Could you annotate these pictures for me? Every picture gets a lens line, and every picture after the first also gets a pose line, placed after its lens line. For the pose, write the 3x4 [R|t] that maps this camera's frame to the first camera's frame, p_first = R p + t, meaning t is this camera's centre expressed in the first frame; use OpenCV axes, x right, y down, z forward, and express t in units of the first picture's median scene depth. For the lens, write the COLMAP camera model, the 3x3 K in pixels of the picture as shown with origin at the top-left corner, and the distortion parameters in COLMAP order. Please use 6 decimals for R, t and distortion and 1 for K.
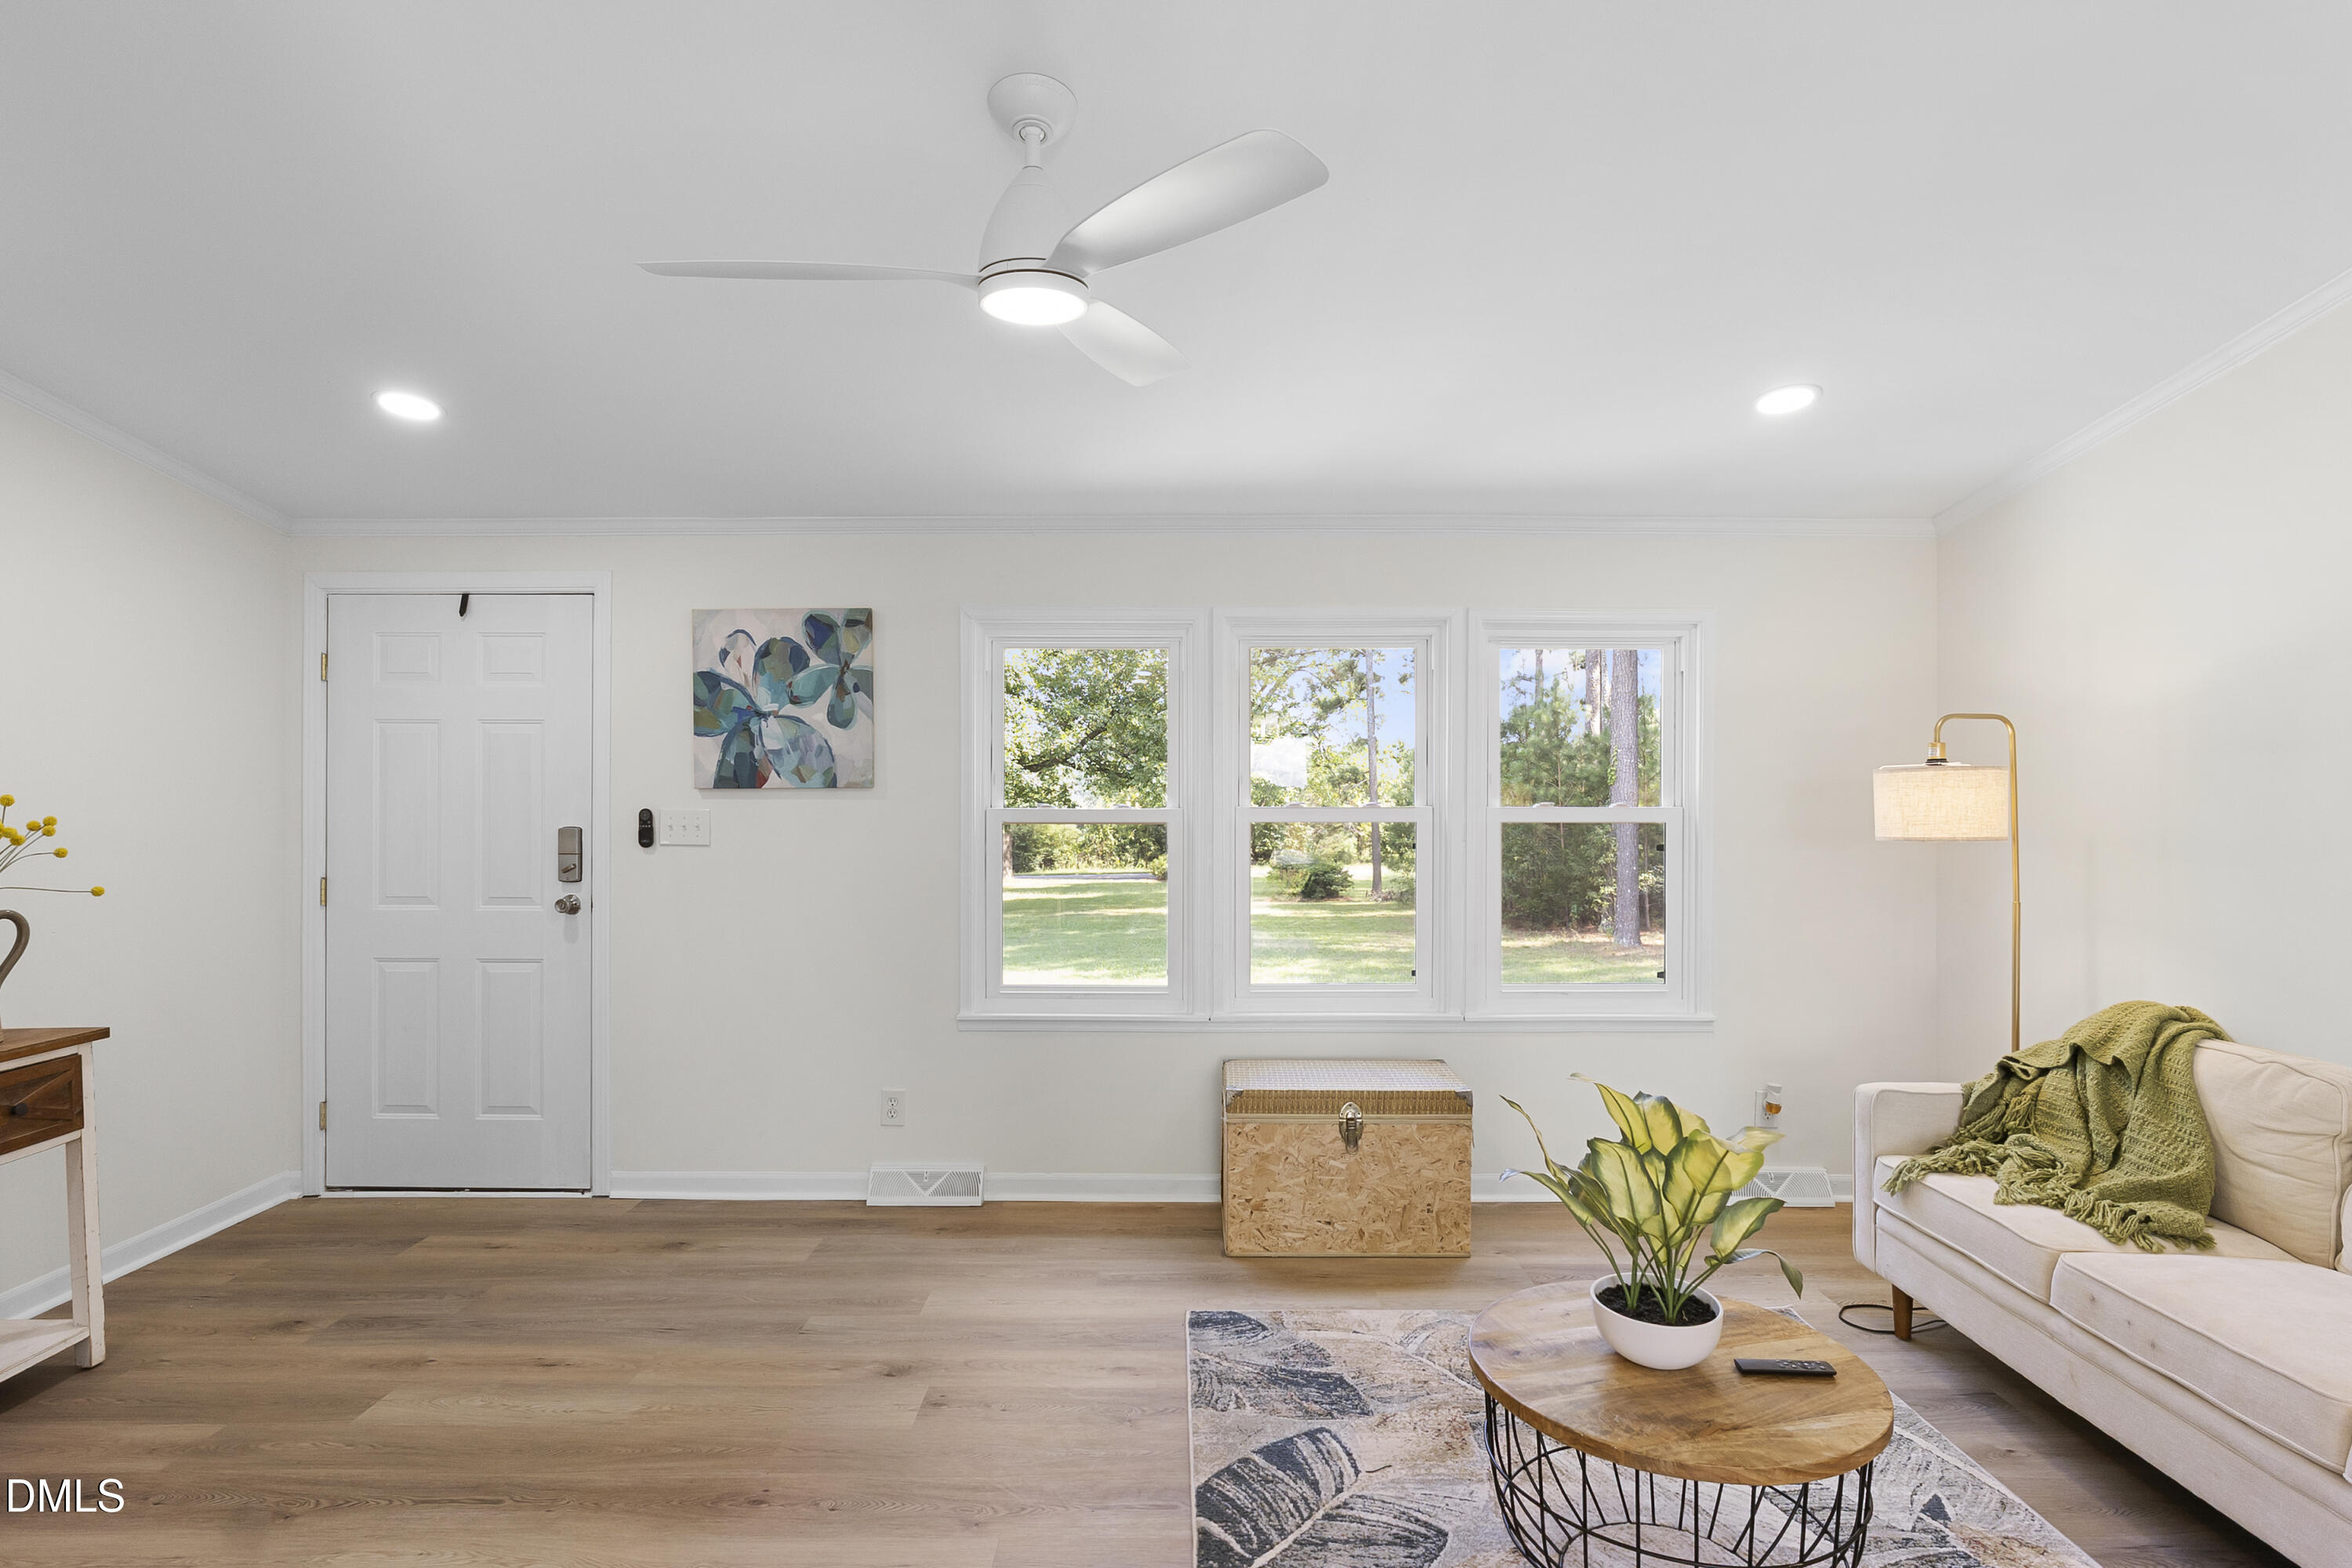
lens RADIAL K [[1194.8, 0, 1165.9], [0, 1194.8, 792.4], [0, 0, 1]] dist [-0.004118, -0.002311]
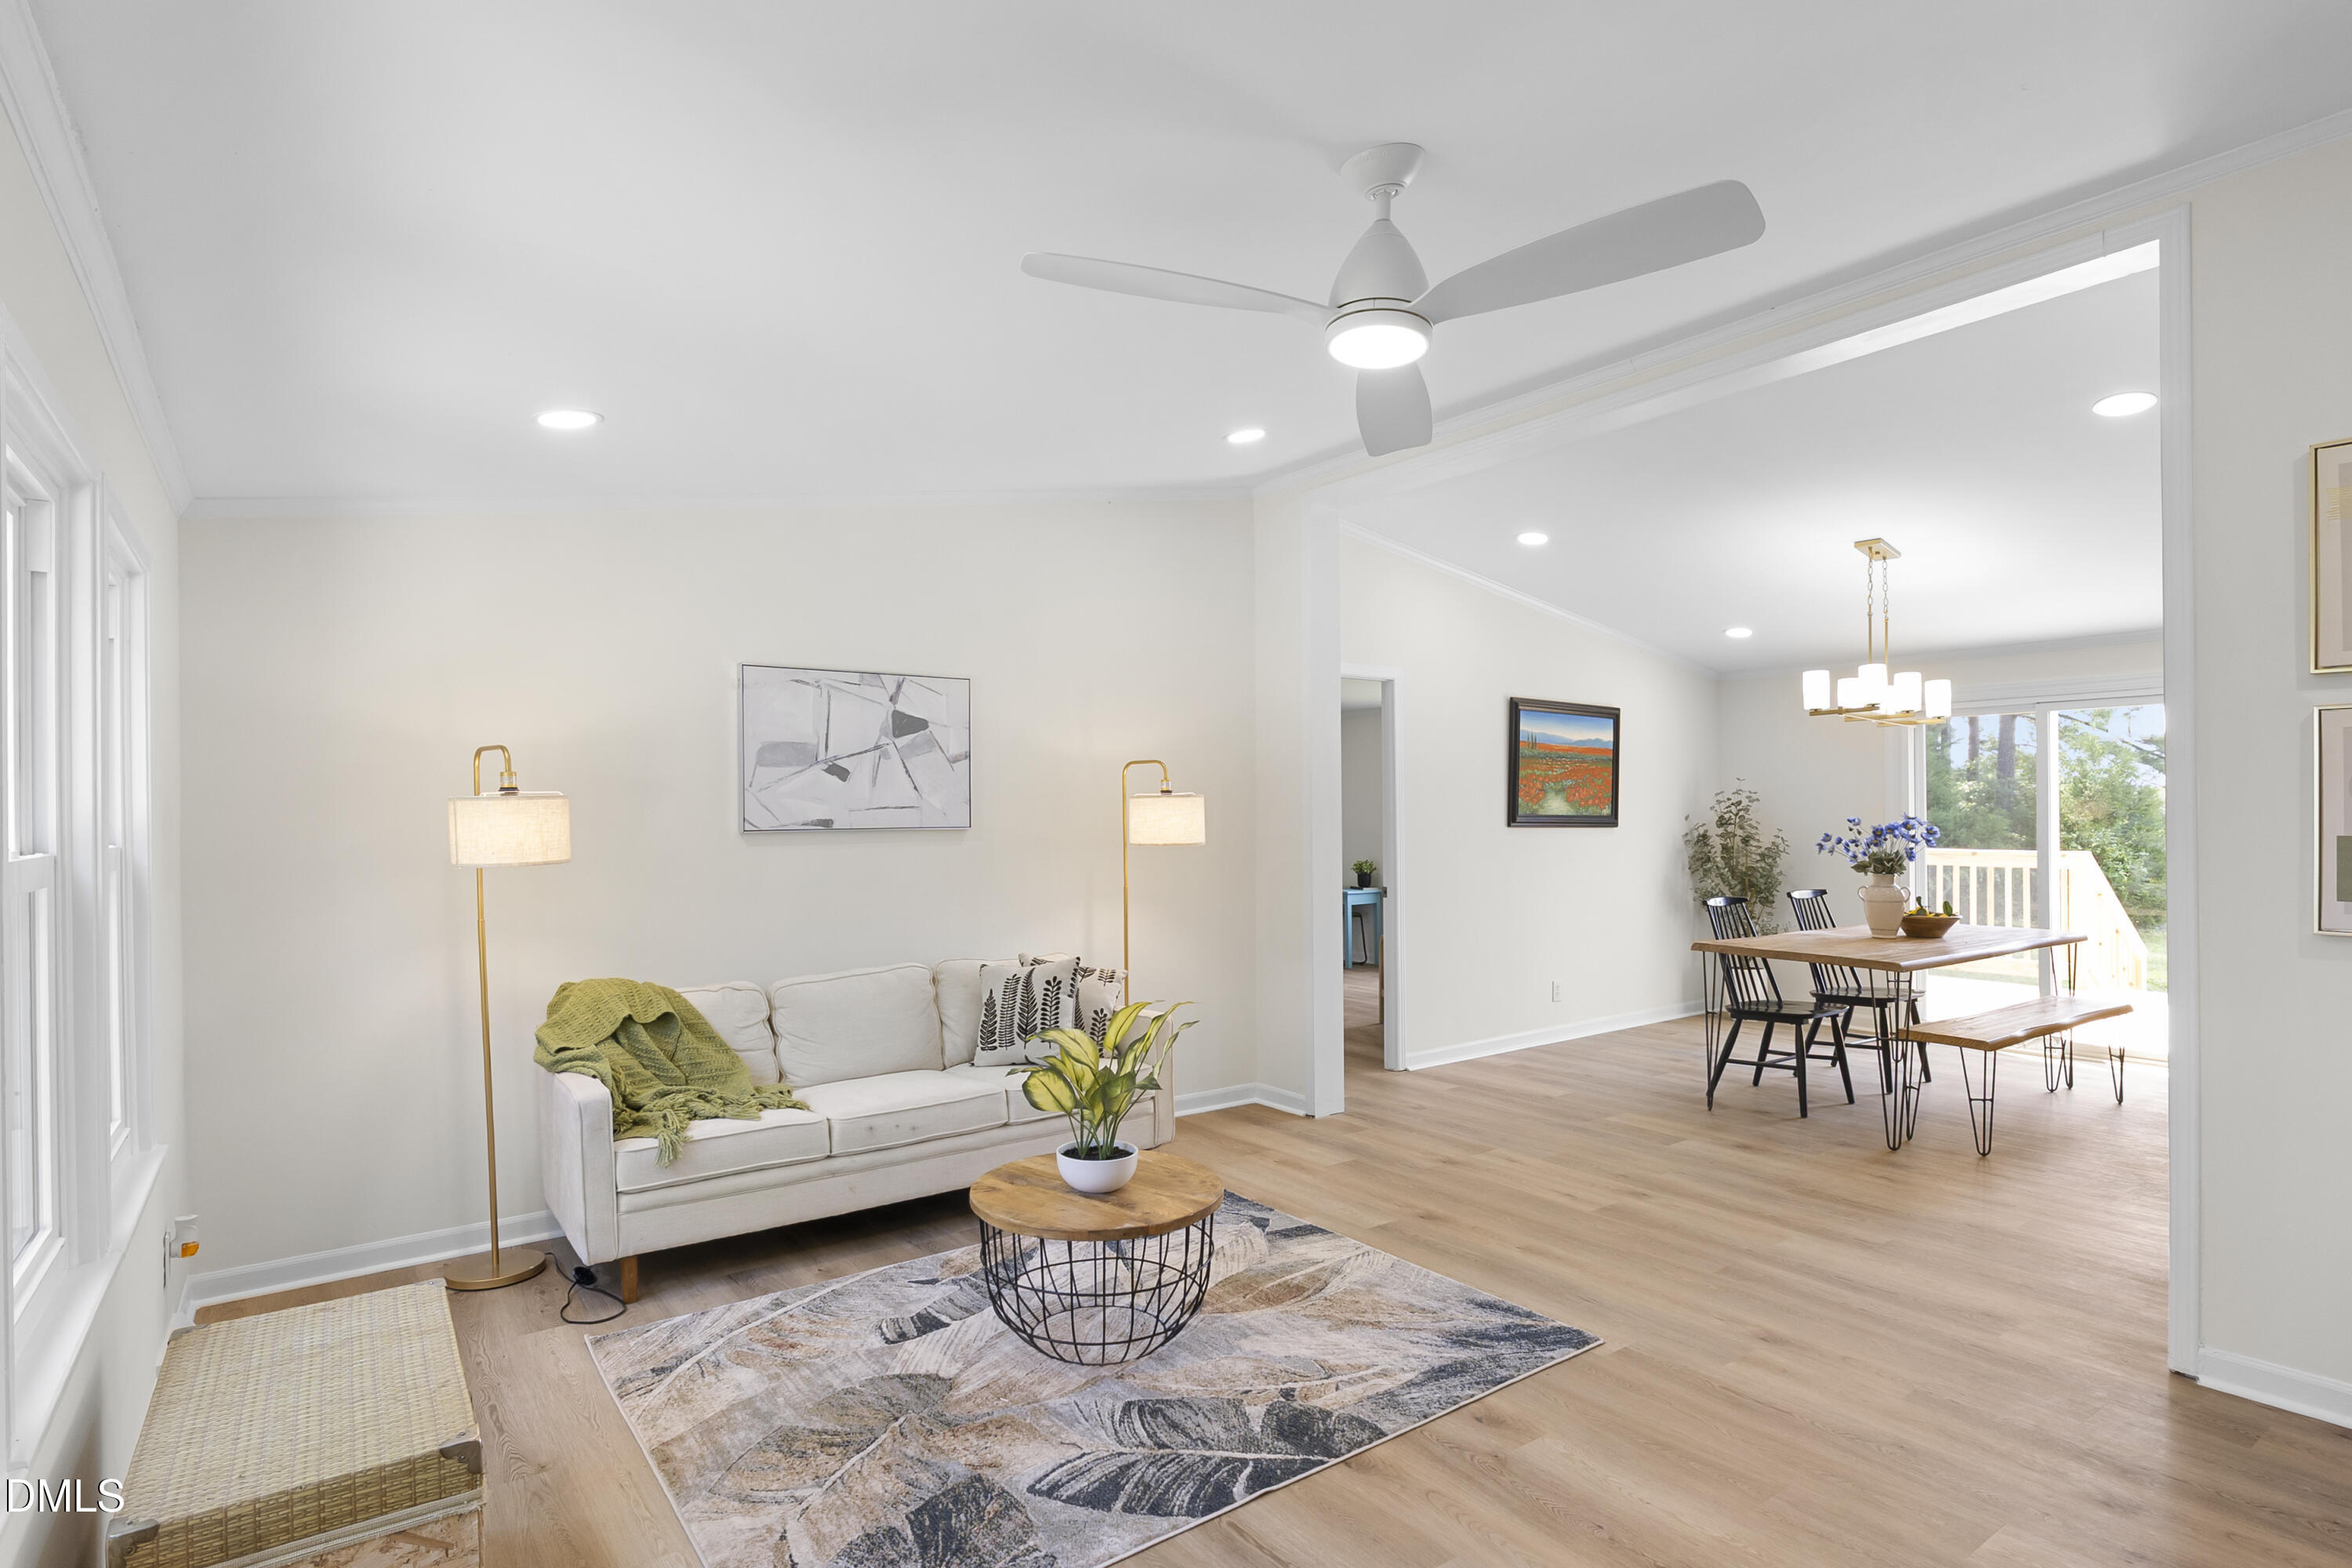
lens RADIAL K [[1194.8, 0, 1172.6], [0, 1194.8, 804.5], [0, 0, 1]] dist [-0.004118, -0.002311]
pose [[-0.597110, 0.007970, 0.802120, -0.706882], [0.006828, 0.999965, -0.004853, -0.004701], [-0.802130, 0.002579, -0.597144, 1.492084]]
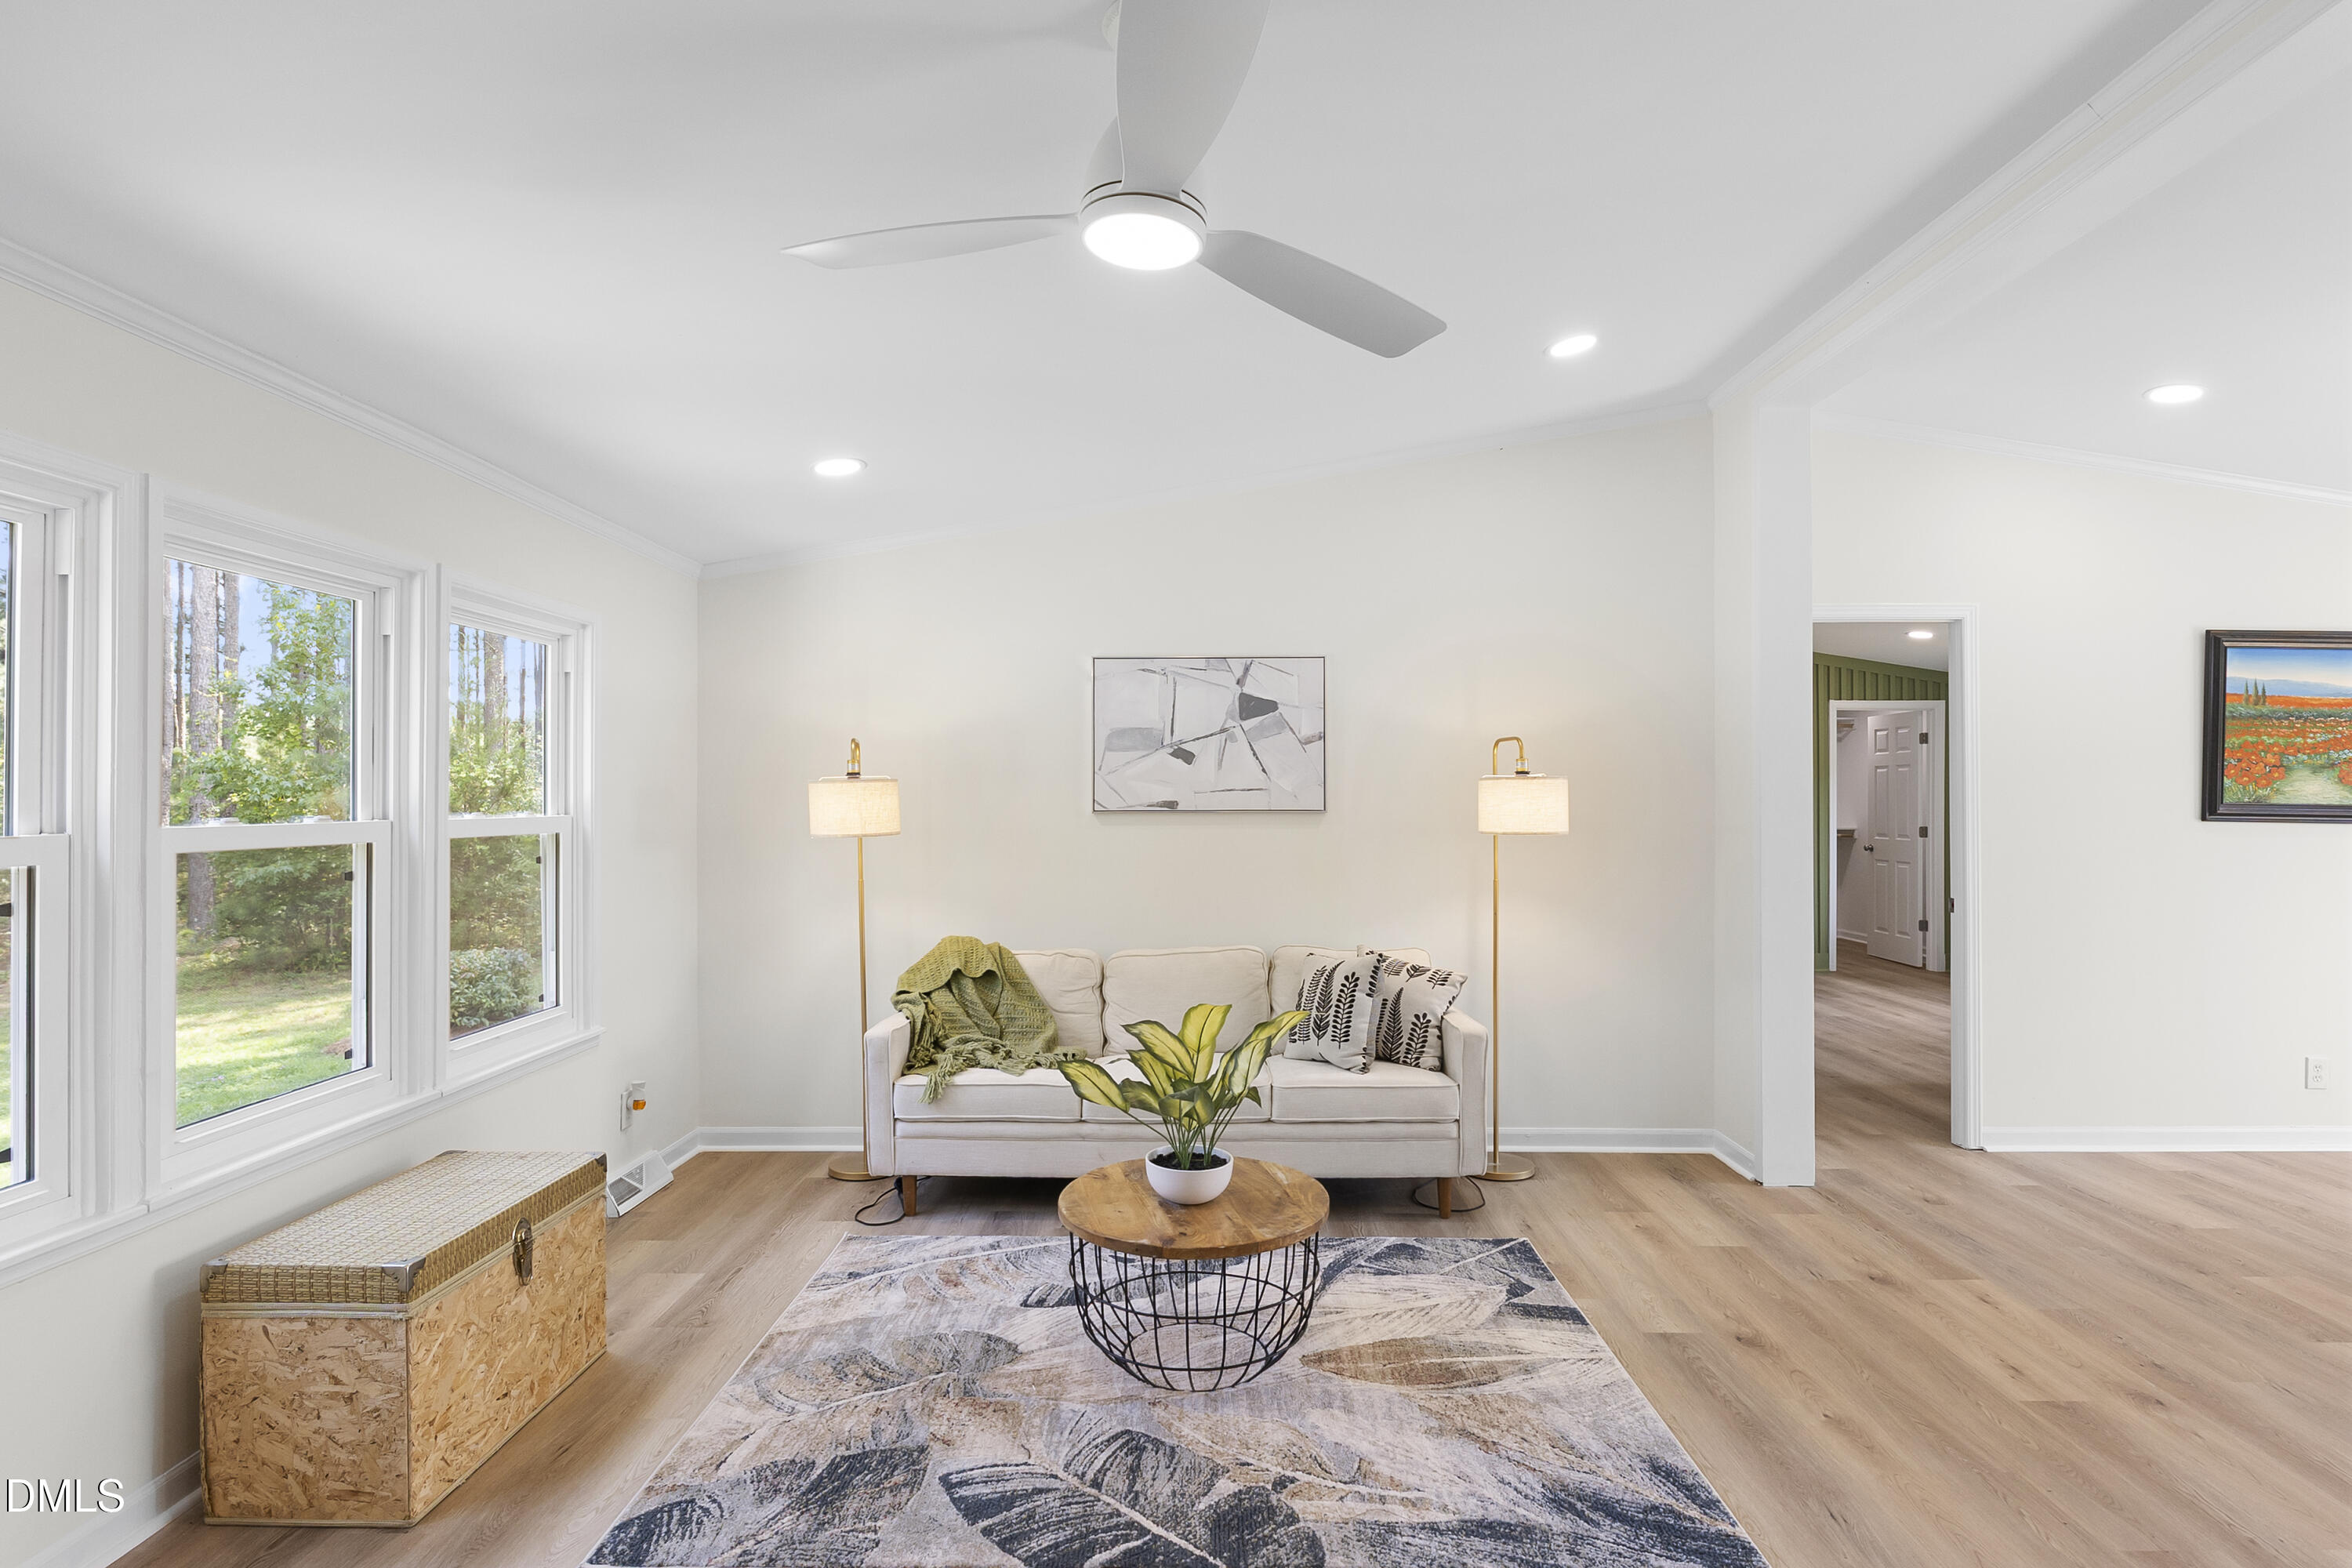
lens RADIAL K [[1194.8, 0, 1193.6], [0, 1194.8, 779.0], [0, 0, 1]] dist [-0.004118, -0.002311]
pose [[0.003235, 0.011168, 0.999932, -0.827082], [0.001231, 0.999937, -0.011172, -0.007844], [-0.999994, 0.001267, 0.003221, 0.808519]]
